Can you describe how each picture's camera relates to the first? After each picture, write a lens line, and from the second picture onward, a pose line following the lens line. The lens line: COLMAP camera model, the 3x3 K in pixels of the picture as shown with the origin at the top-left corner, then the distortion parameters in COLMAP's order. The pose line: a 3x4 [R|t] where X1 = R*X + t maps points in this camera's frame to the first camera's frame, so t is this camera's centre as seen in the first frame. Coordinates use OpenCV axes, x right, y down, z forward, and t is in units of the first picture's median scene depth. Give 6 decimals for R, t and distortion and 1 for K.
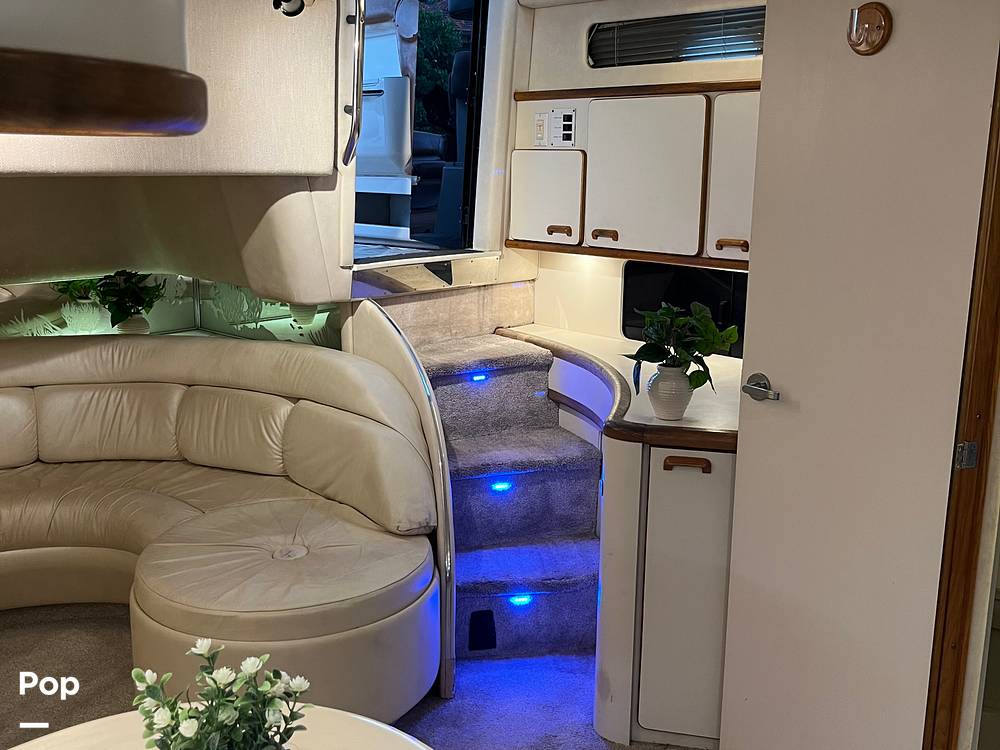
lens RADIAL K [[1006.4, 0, 503.2], [0, 1006.4, 383.3], [0, 0, 1]] dist [0.053401, 0.000000]
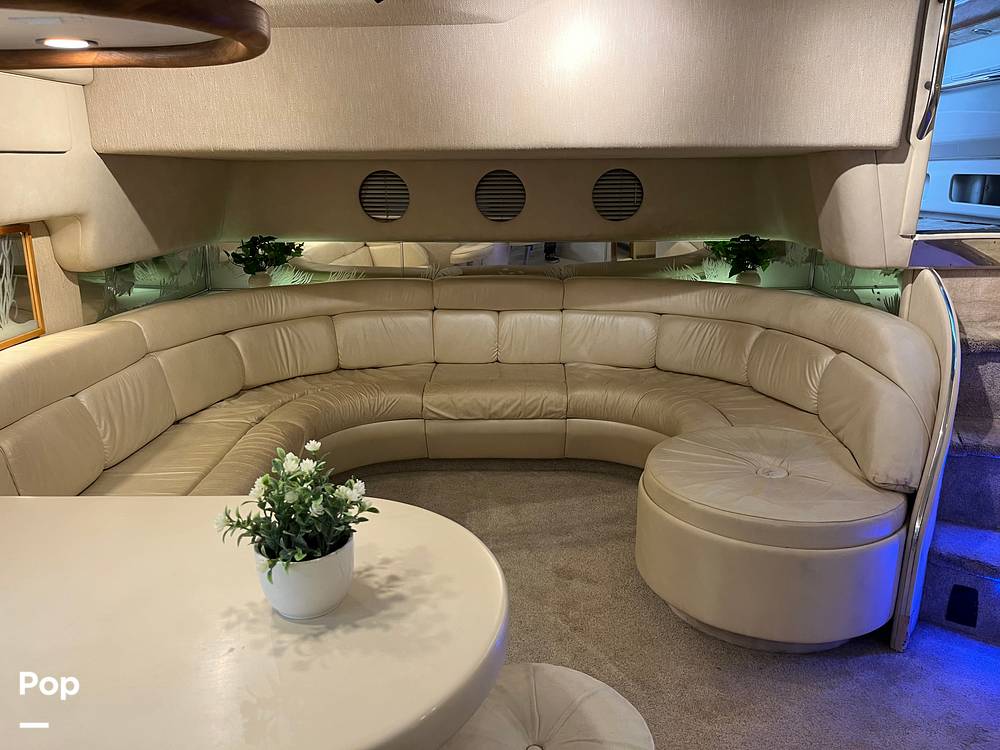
lens RADIAL K [[756.3, 0, 501.5], [0, 756.3, 375.1], [0, 0, 1]] dist [0.054417, -0.079039]
pose [[0.674615, 0.179308, -0.716061, 0.159645], [-0.147632, 0.983224, 0.107122, 0.006521], [0.723256, 0.033447, 0.689770, 0.132574]]
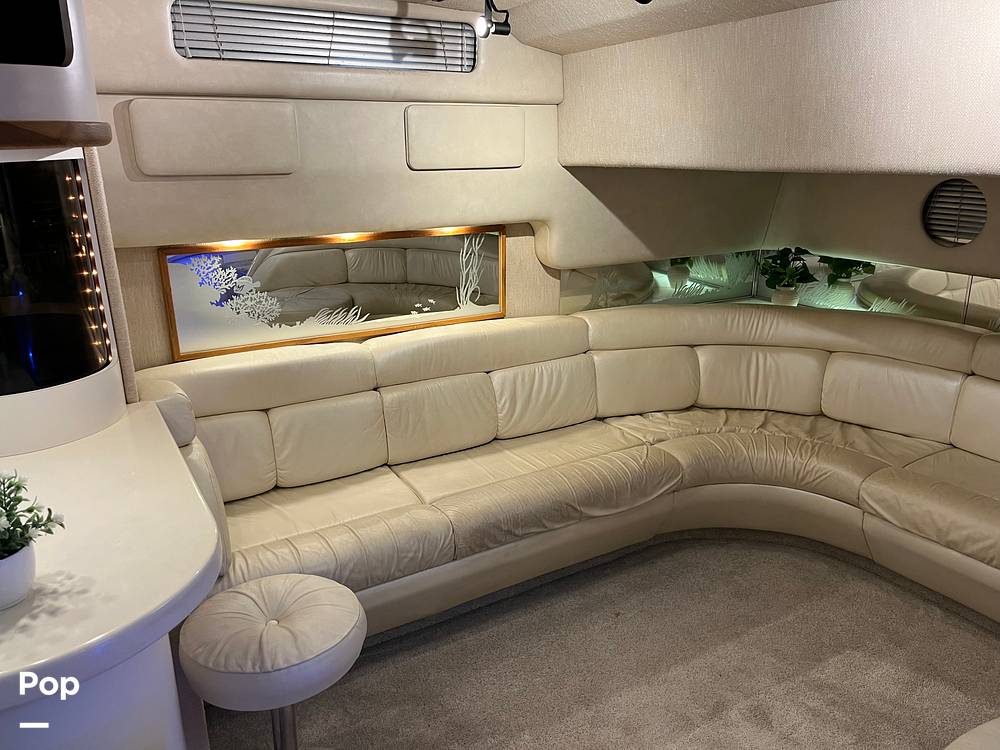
lens RADIAL K [[756.3, 0, 502.4], [0, 756.3, 384.2], [0, 0, 1]] dist [0.054417, -0.079039]
pose [[-0.277840, 0.280210, -0.918851, 0.159401], [-0.203278, 0.917701, 0.341326, -0.123382], [0.938873, 0.281616, -0.198013, 0.535396]]
